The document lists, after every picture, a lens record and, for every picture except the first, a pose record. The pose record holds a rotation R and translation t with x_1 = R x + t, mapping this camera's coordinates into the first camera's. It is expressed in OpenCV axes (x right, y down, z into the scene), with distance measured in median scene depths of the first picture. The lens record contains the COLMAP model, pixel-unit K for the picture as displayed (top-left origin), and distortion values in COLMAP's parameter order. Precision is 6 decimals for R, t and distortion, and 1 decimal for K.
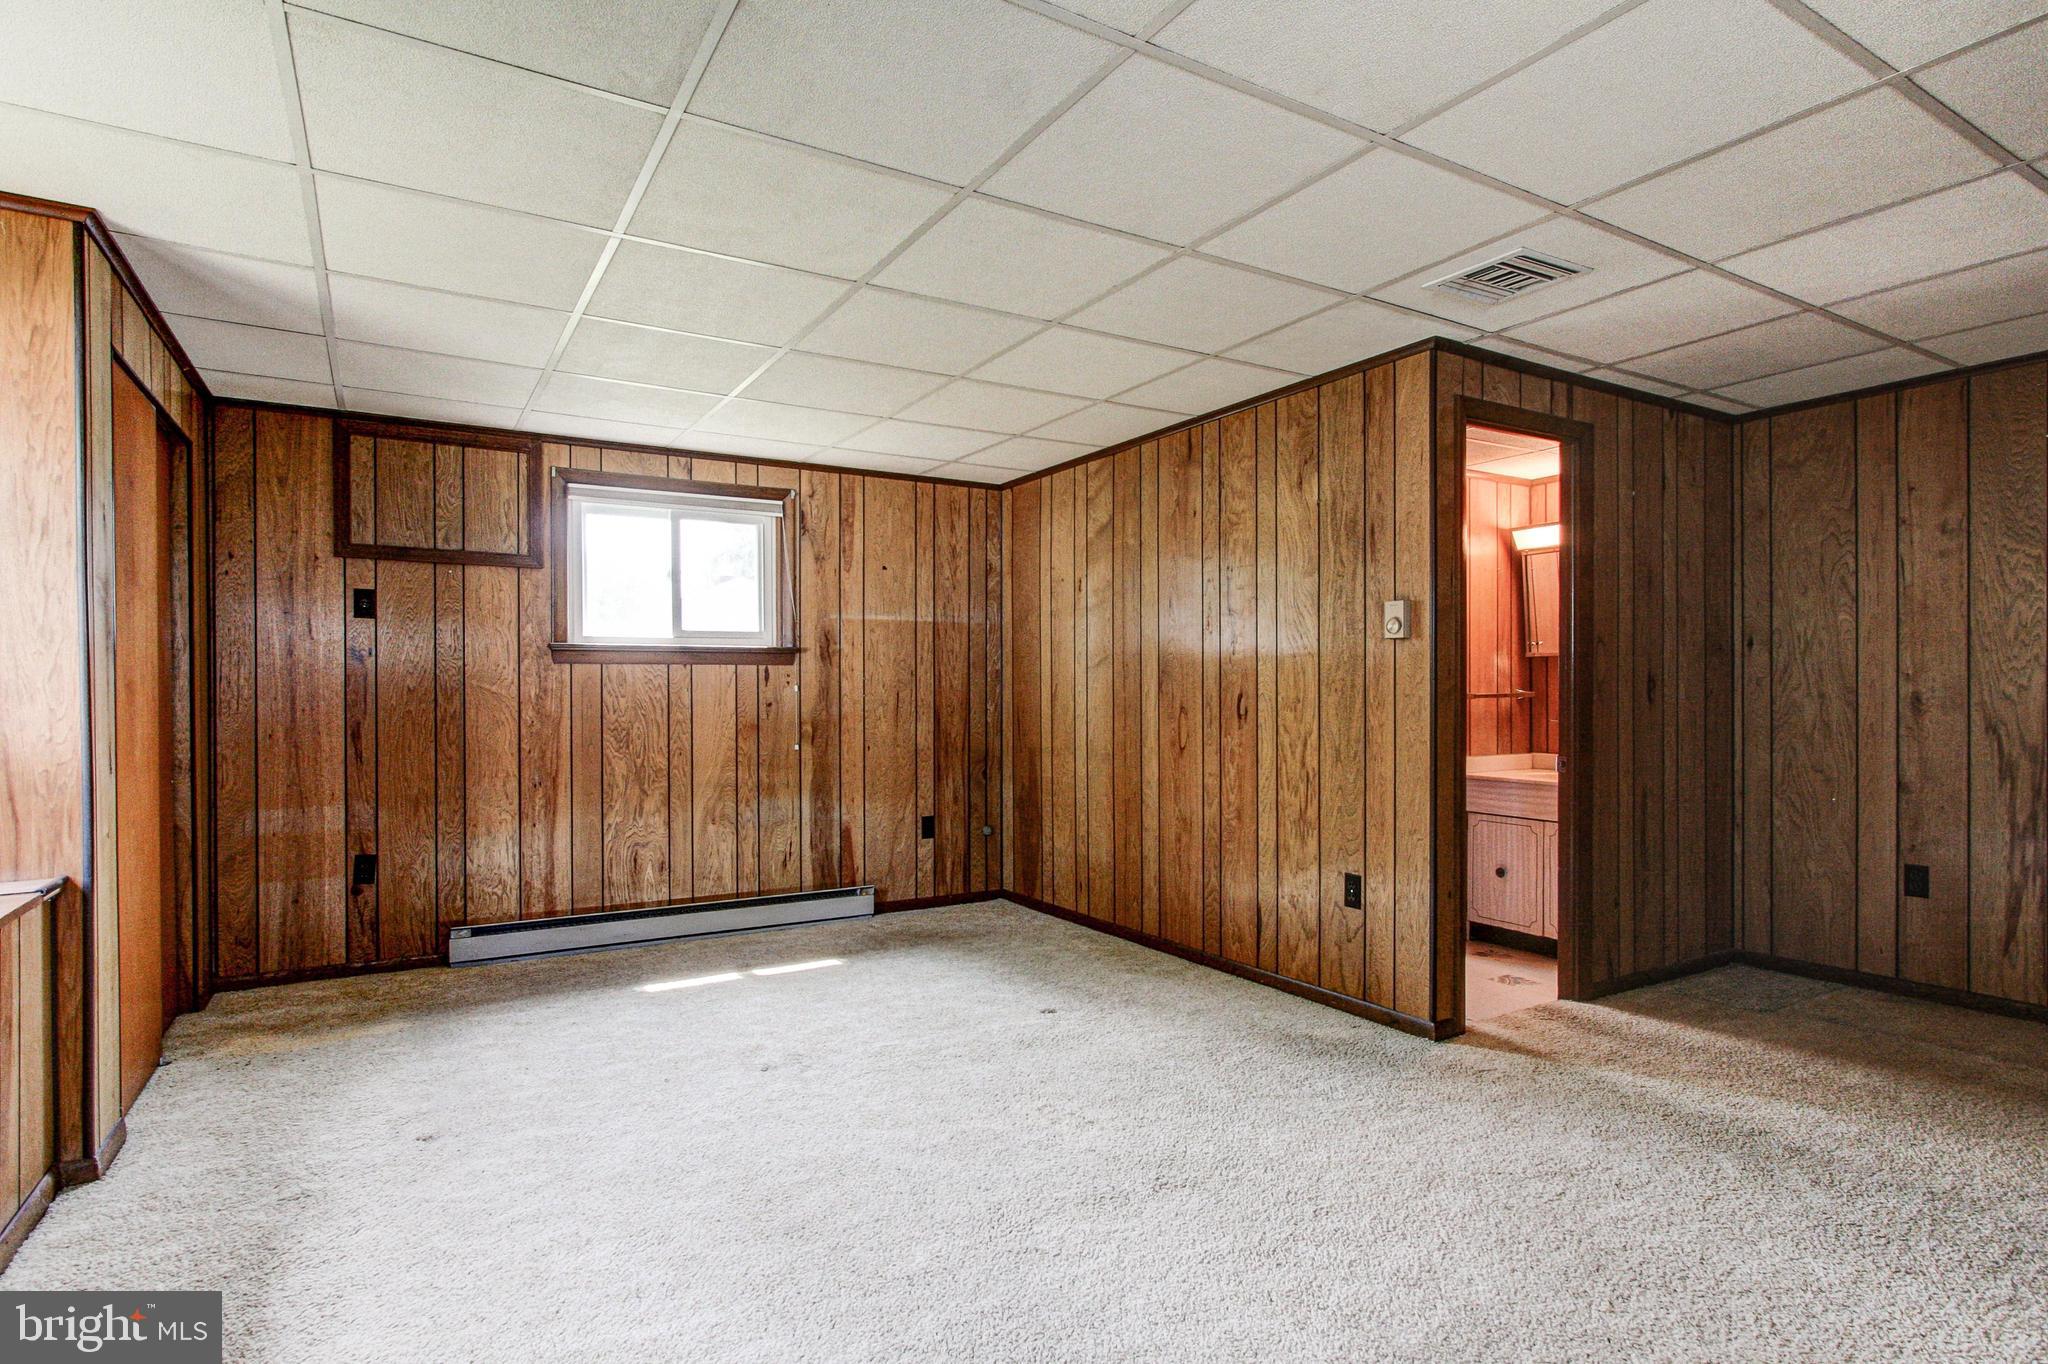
lens RADIAL K [[1045.0, 0, 1030.7], [0, 1045.0, 697.7], [0, 0, 1]] dist [-0.015521, 0.005707]
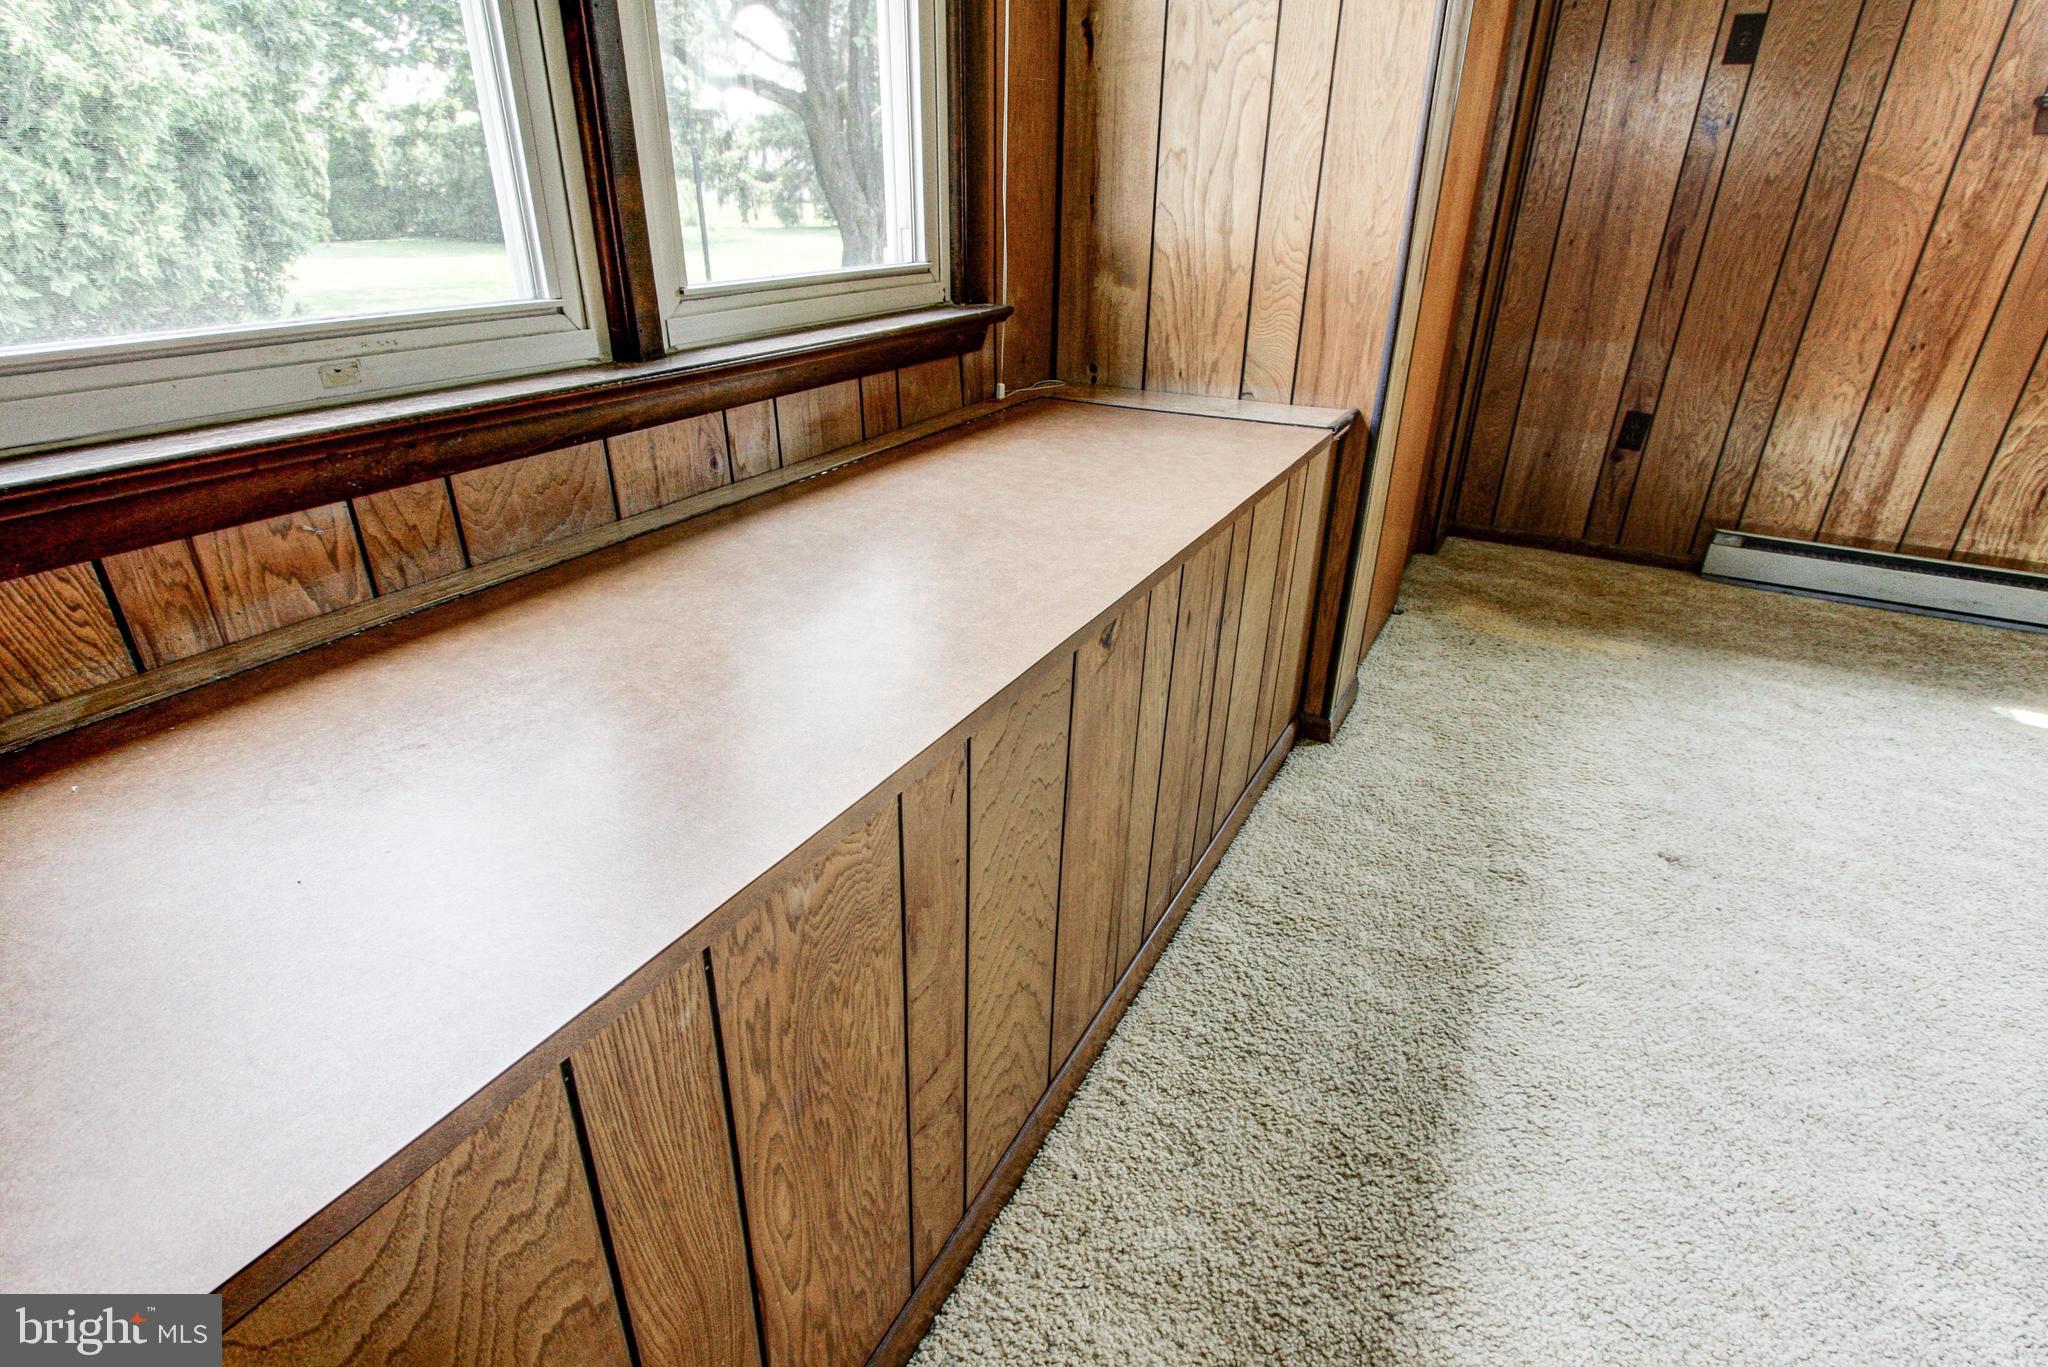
lens RADIAL K [[1034.4, 0, 1023.3], [0, 1034.4, 696.9], [0, 0, 1]] dist [-0.013160, 0.004434]
pose [[0.505799, 0.392862, -0.768002, -0.196496], [-0.024396, 0.896439, 0.442496, 0.010506], [0.862307, -0.205078, 0.463002, 0.194719]]
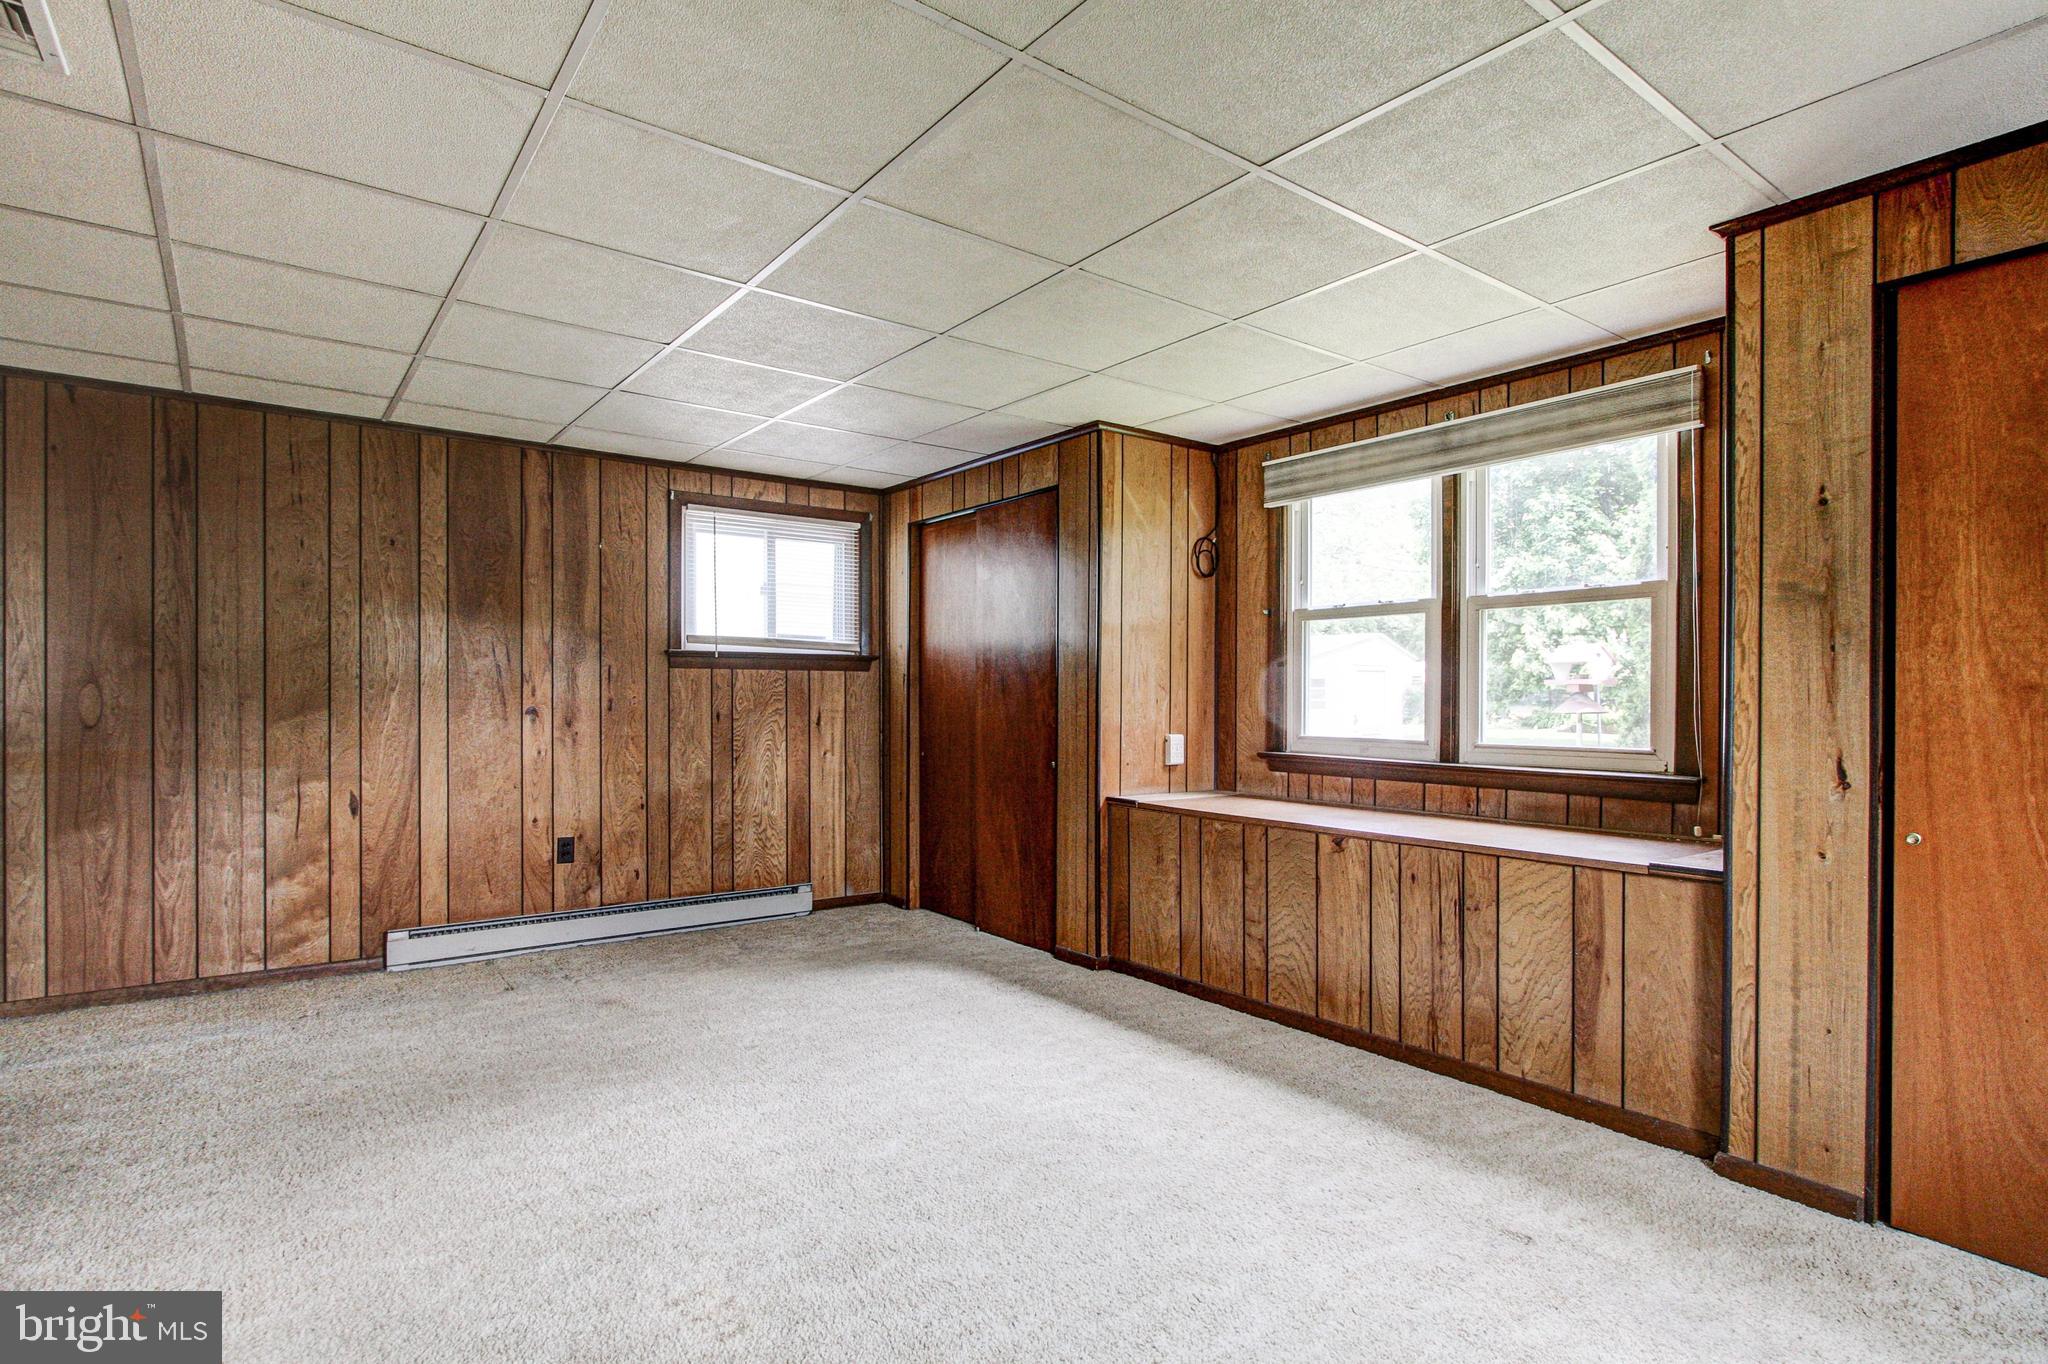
lens RADIAL K [[1034.4, 0, 1023.3], [0, 1034.4, 695.4], [0, 0, 1]] dist [-0.013160, 0.004434]
pose [[-0.995675, 0.001250, -0.092899, -0.074260], [0.000212, 0.999937, 0.011183, -0.010043], [0.092907, 0.011115, -0.995613, 1.141062]]
